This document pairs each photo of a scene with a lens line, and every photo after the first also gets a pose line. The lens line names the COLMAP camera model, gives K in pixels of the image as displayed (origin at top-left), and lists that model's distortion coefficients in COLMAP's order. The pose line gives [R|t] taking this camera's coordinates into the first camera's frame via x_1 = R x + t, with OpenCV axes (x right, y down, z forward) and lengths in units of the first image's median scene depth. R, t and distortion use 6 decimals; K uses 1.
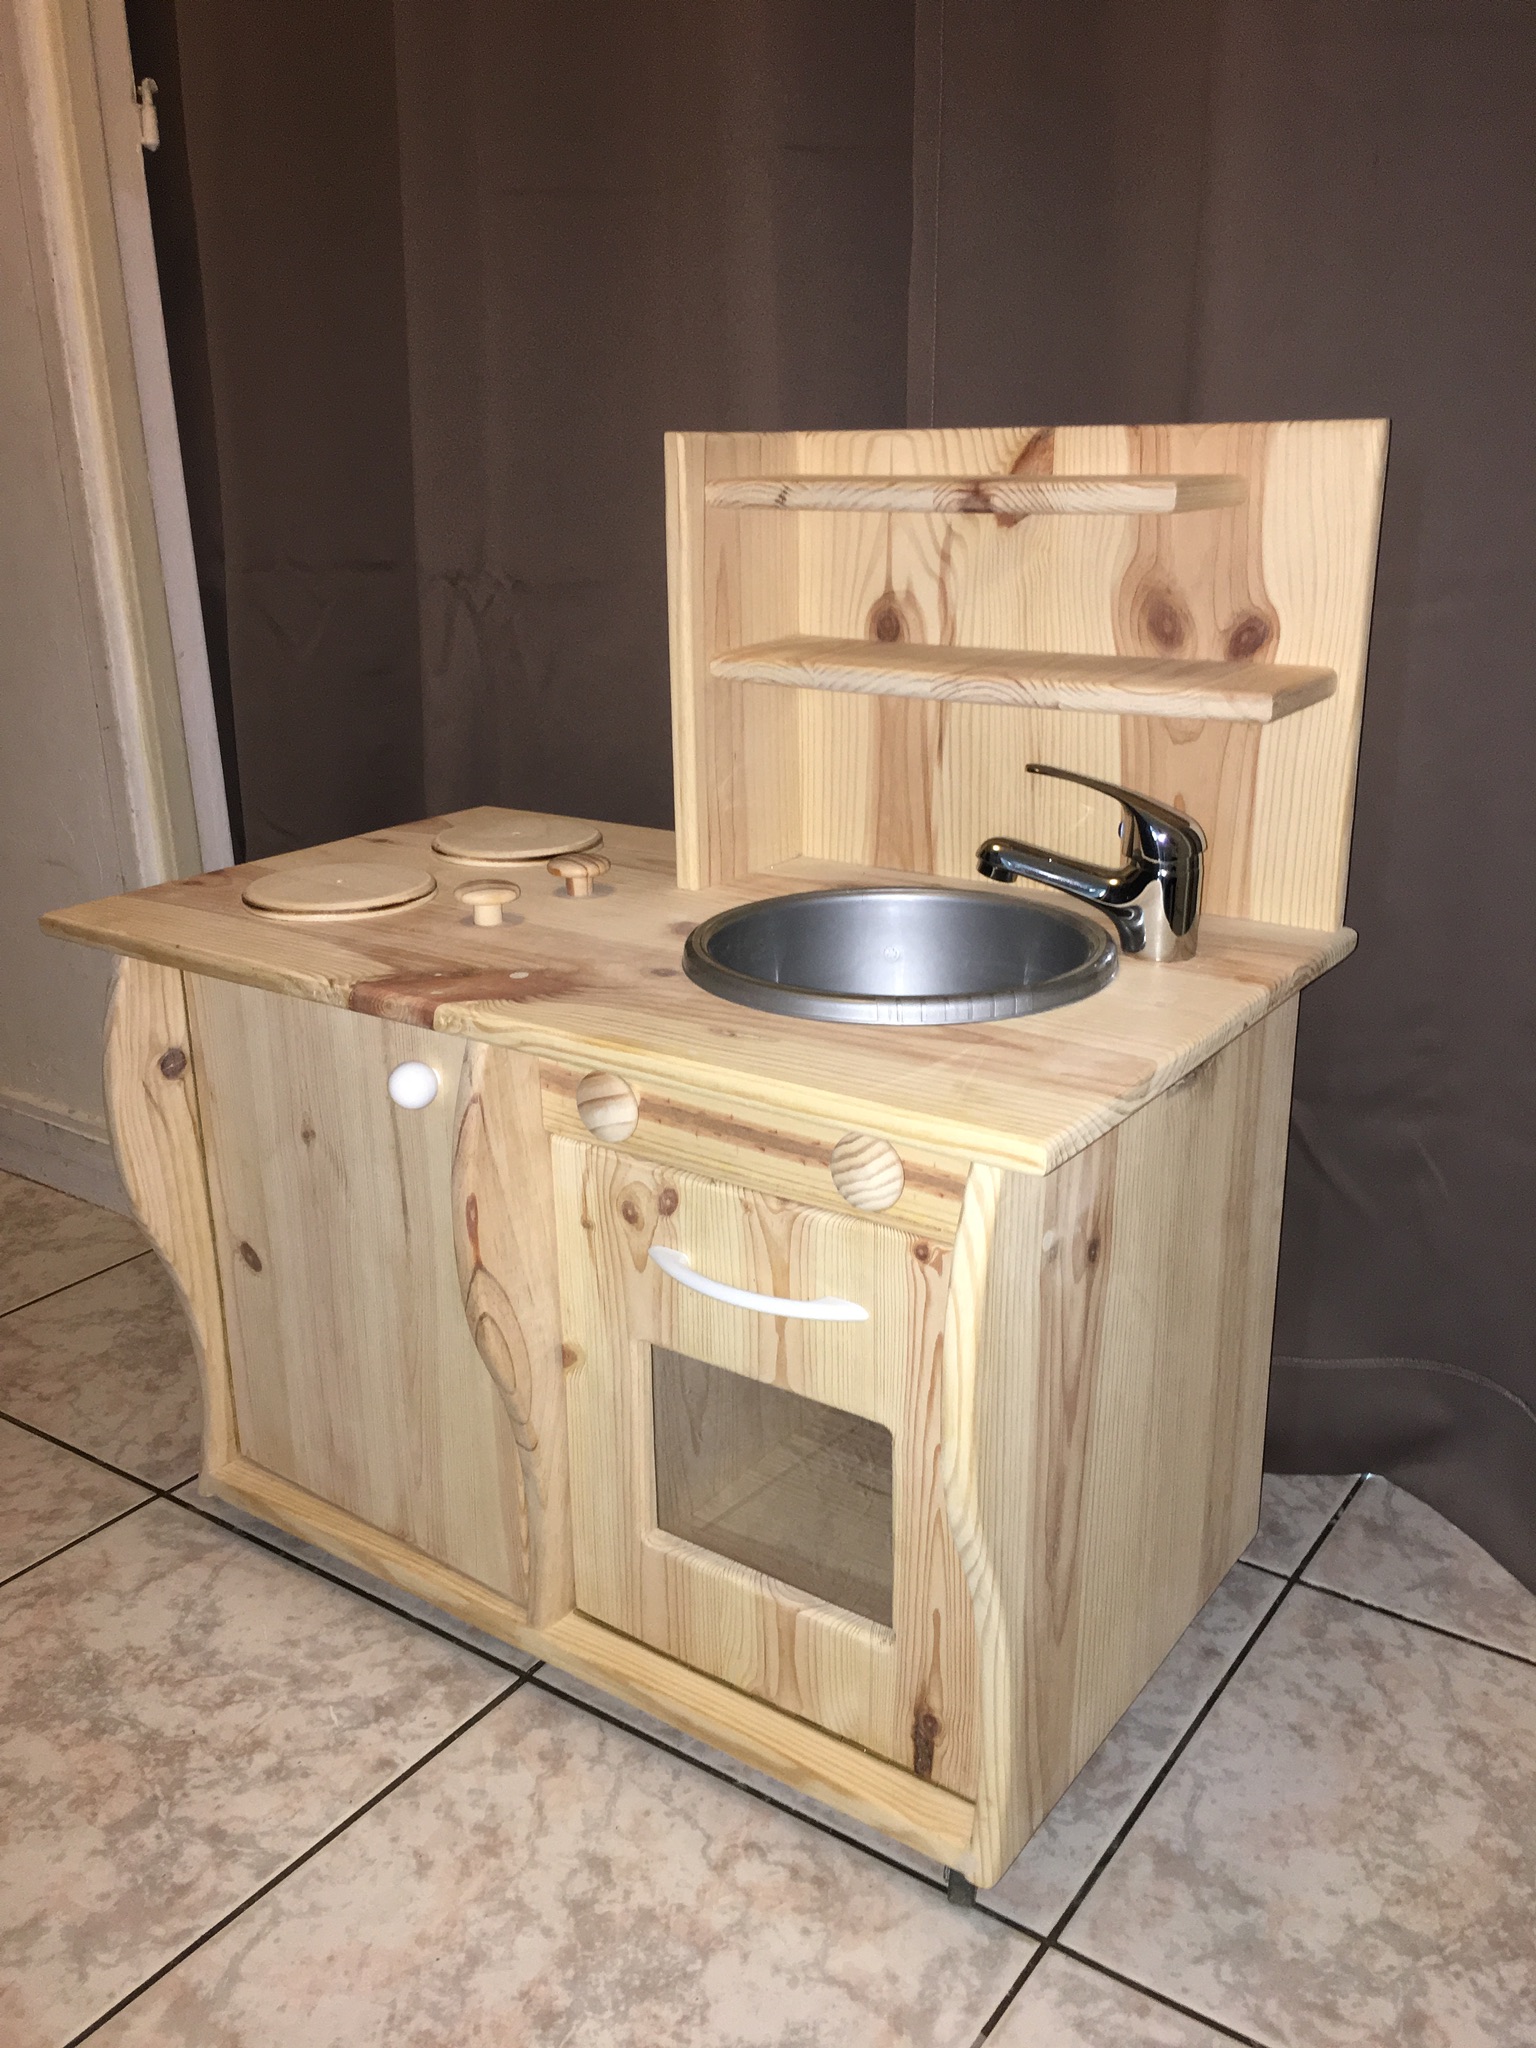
lens RADIAL K [[1748.8, 0, 768.0], [0, 1748.8, 1024.0], [0, 0, 1]] dist [0.076678, -0.109263]
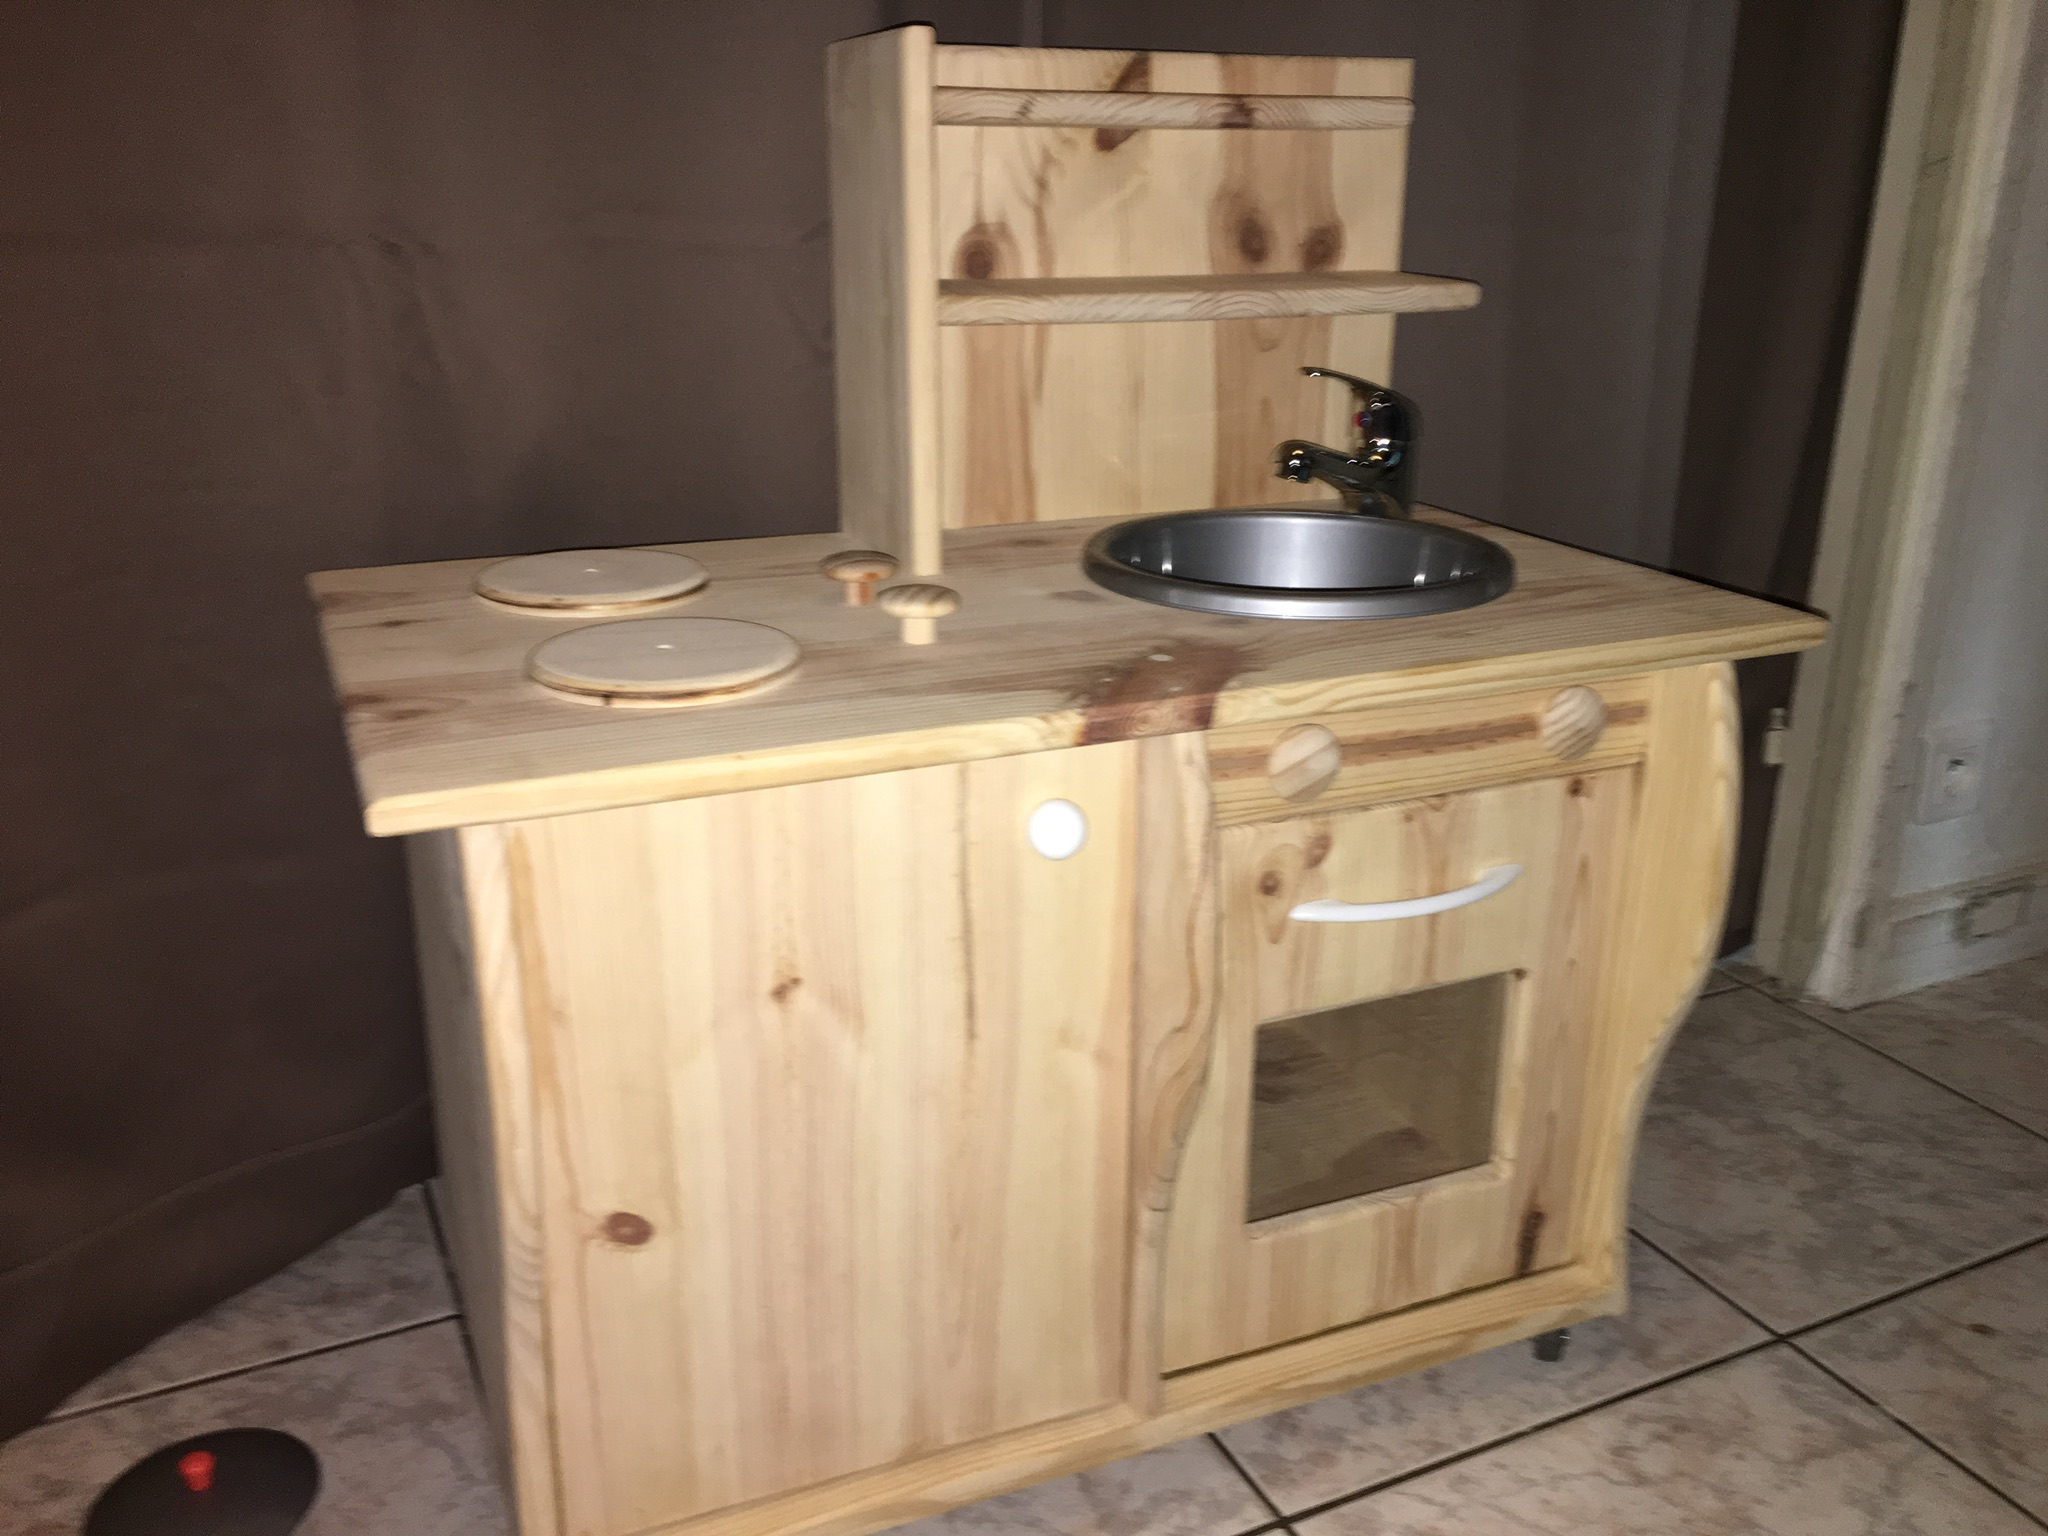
lens RADIAL K [[1748.8, 0, 1024.0], [0, 1748.8, 768.0], [0, 0, 1]] dist [0.076678, -0.109263]
pose [[0.517383, -0.261776, 0.814732, -0.844553], [0.257931, 0.955491, 0.143208, -0.110509], [-0.815958, 0.136051, 0.561875, 0.557741]]
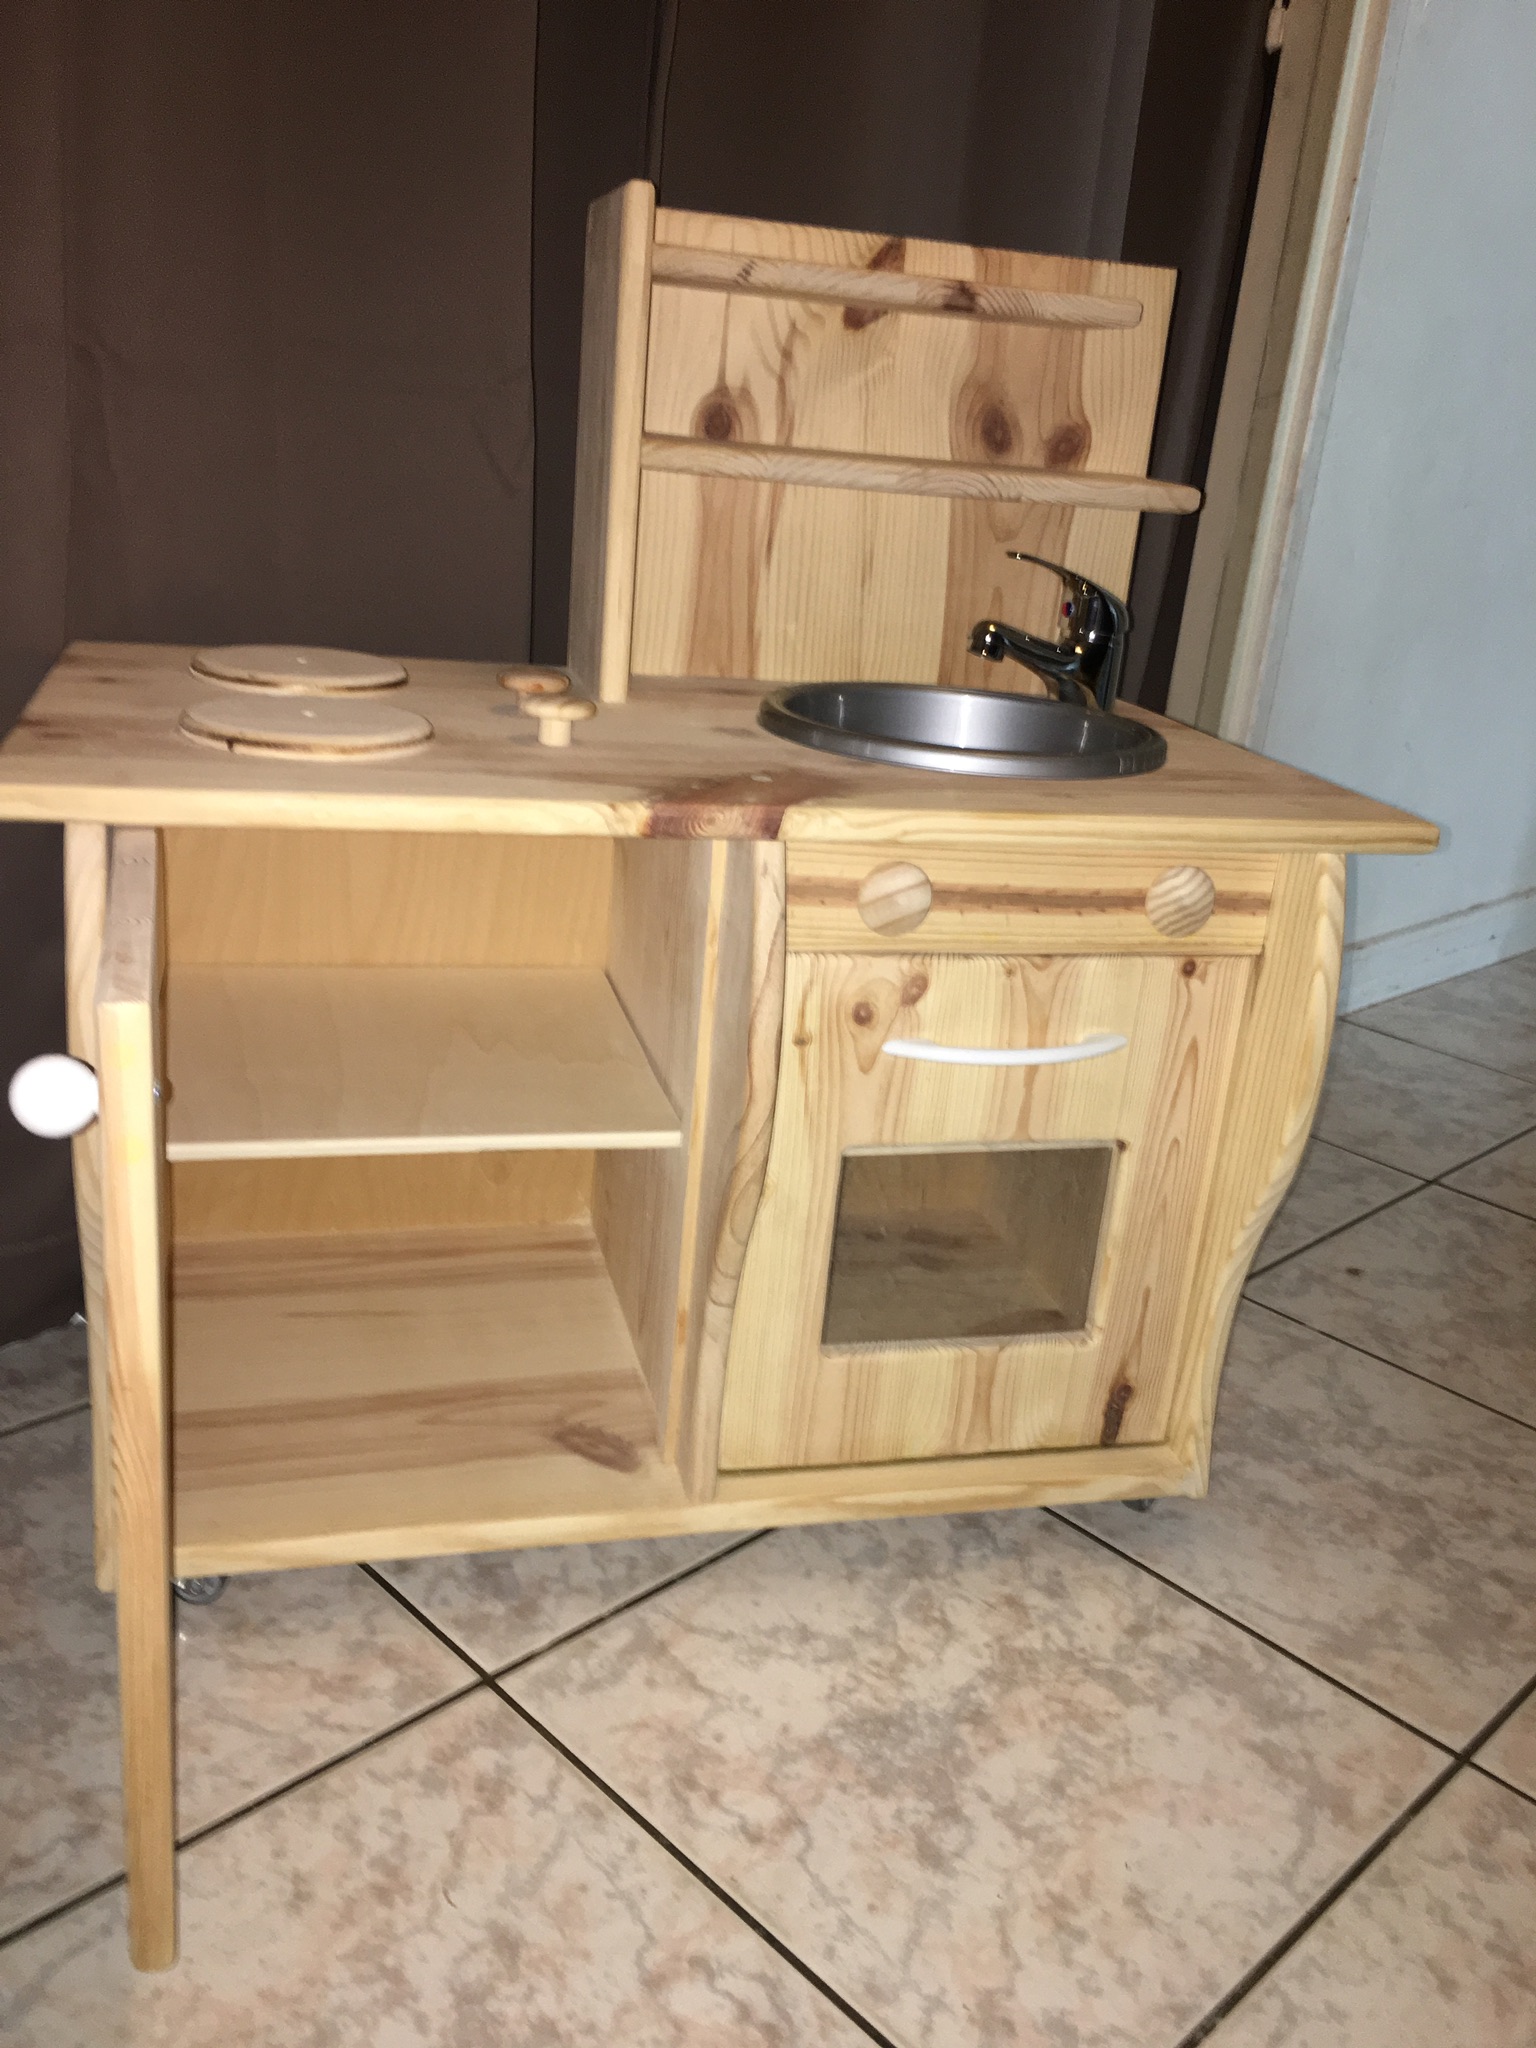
lens RADIAL K [[1748.8, 0, 768.0], [0, 1748.8, 1024.0], [0, 0, 1]] dist [0.076678, -0.109263]
pose [[0.642488, -0.187077, 0.743109, -0.803601], [0.150018, 0.981684, 0.117434, -0.008358], [-0.751467, 0.036030, 0.658786, 0.383563]]
